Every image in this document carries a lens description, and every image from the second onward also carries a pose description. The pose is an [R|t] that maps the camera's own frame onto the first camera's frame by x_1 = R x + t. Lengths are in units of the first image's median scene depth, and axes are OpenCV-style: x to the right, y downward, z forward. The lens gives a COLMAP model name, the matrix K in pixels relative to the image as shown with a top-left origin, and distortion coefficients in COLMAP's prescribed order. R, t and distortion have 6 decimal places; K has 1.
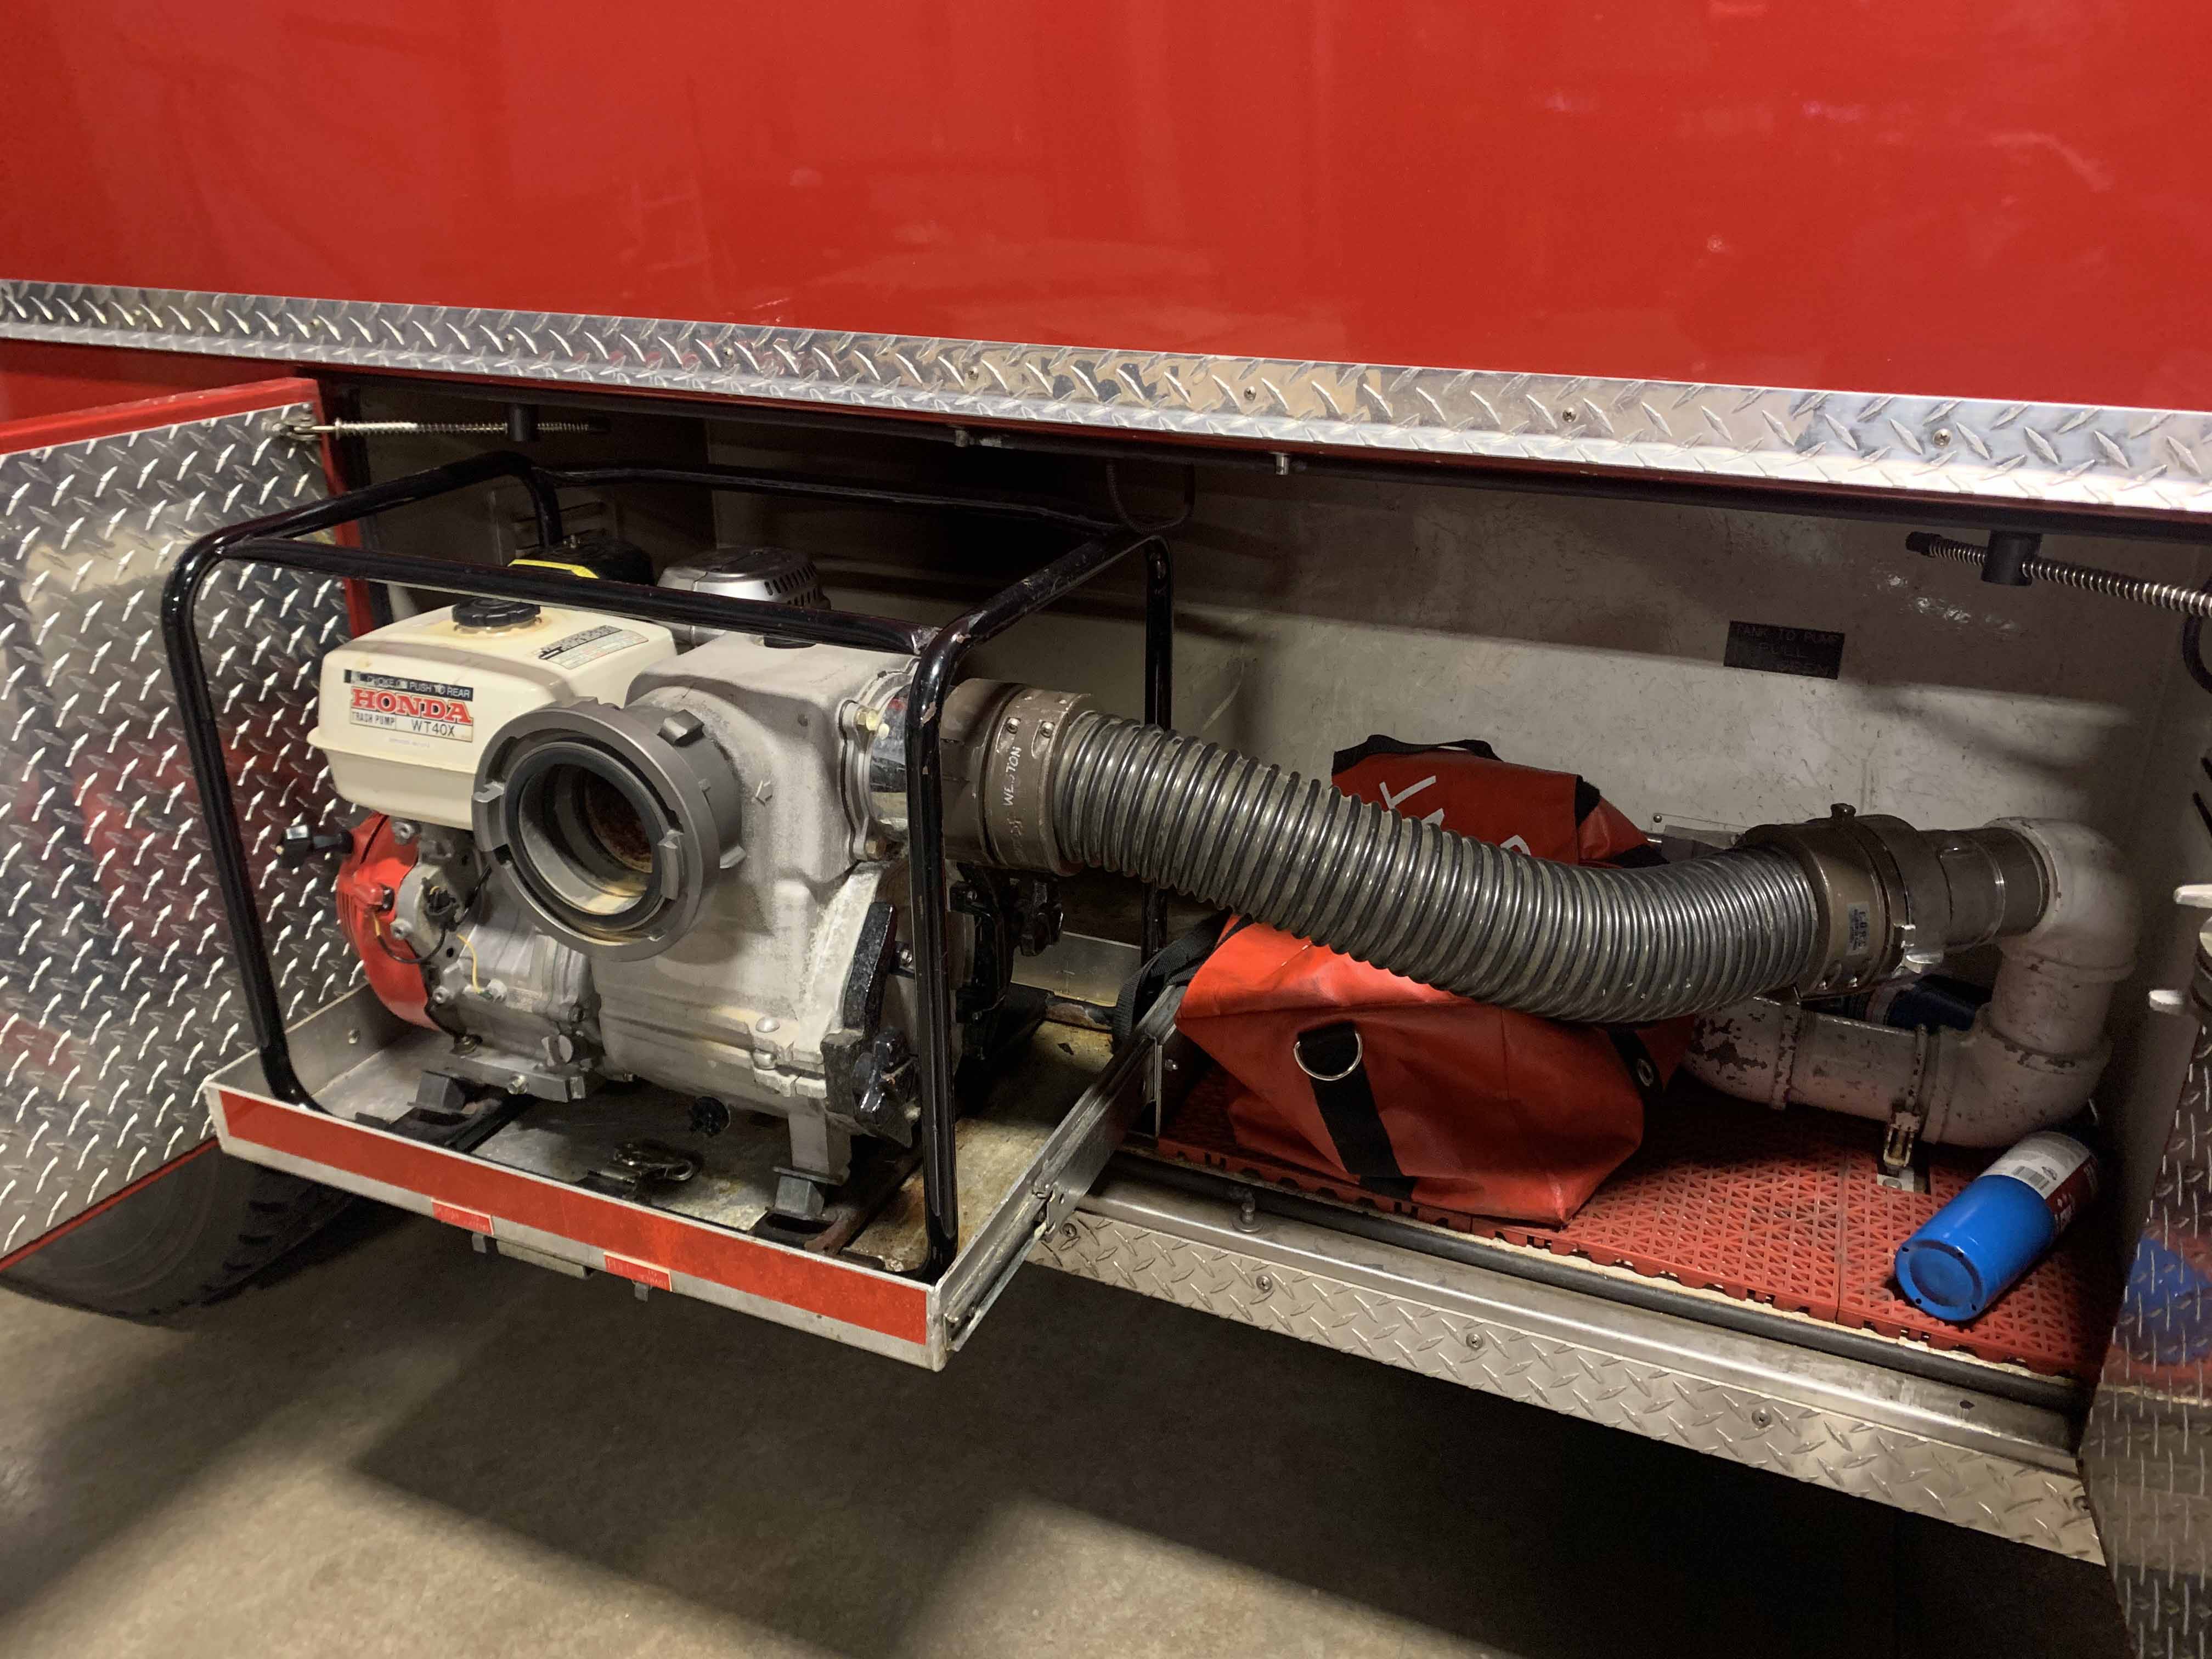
lens RADIAL K [[1649.1, 0, 1105.6], [0, 1649.1, 814.1], [0, 0, 1]] dist [0.008880, 0.002784]
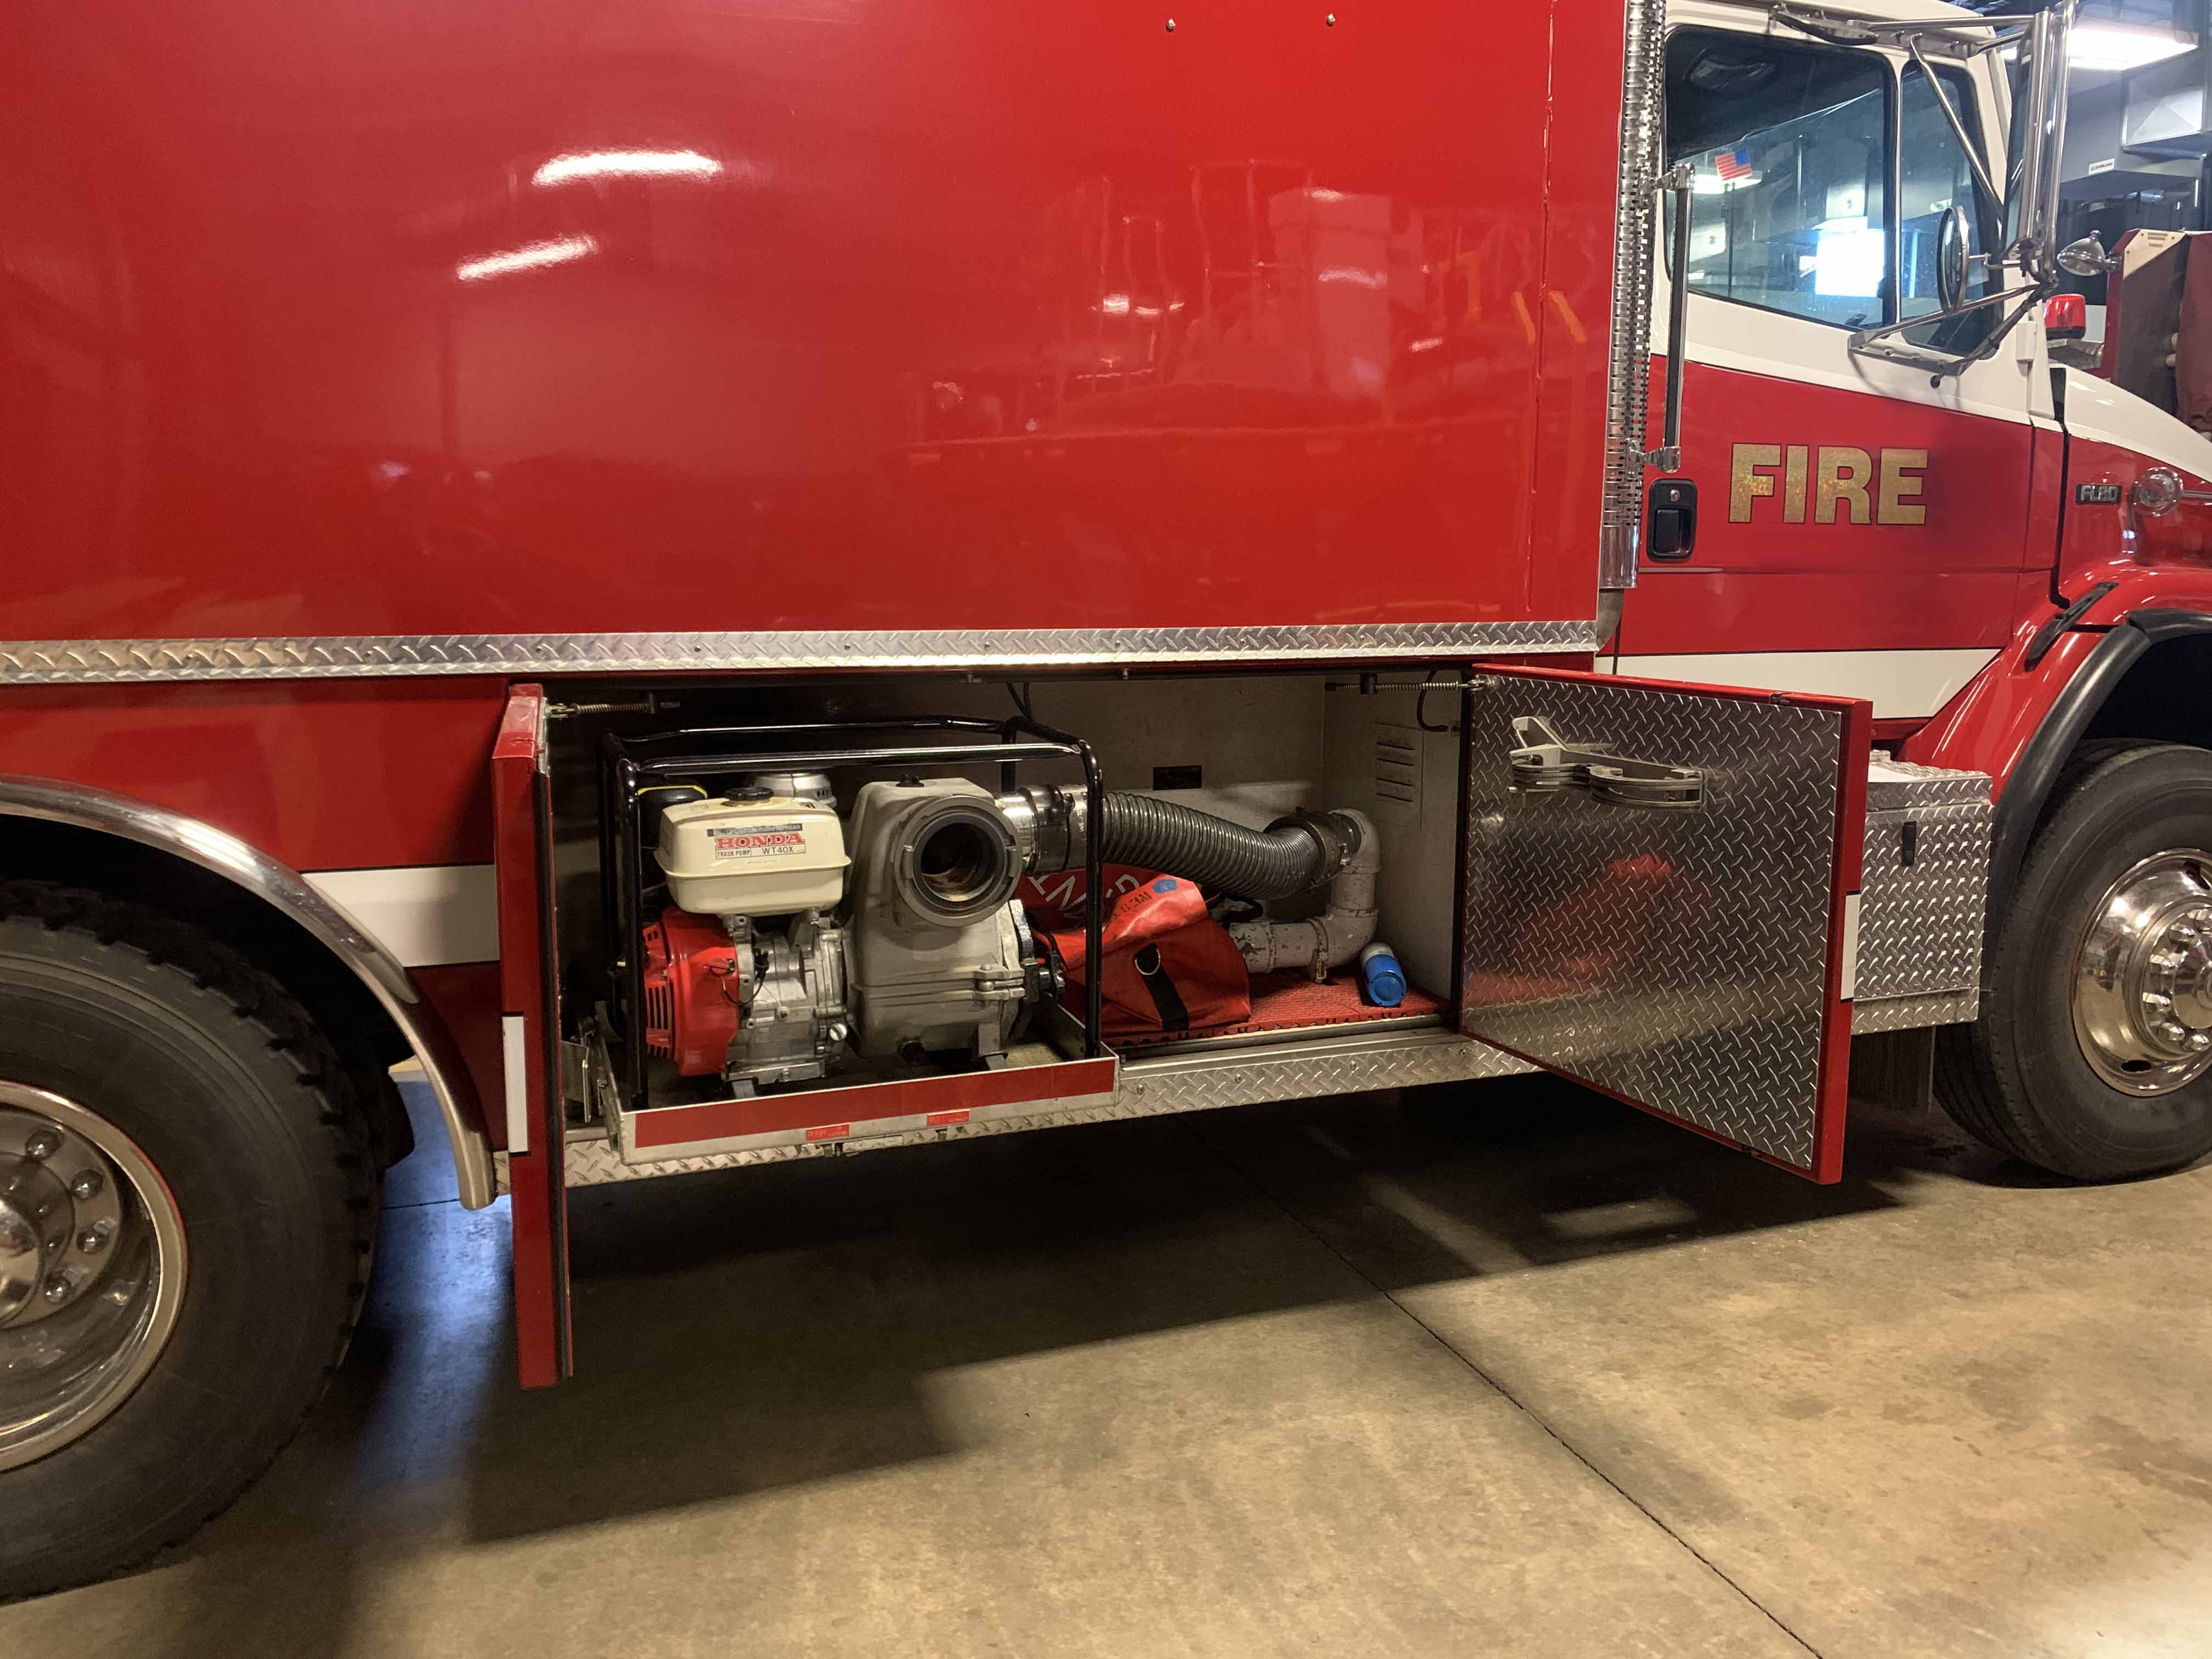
lens RADIAL K [[1705.7, 0, 1106.0], [0, 1705.7, 829.5], [0, 0, 1]] dist [-0.000443, -0.000883]
pose [[0.725892, -0.117685, 0.677666, -1.306474], [0.261229, 0.958599, -0.113347, 0.213520], [-0.636271, 0.259303, 0.726582, -0.534704]]
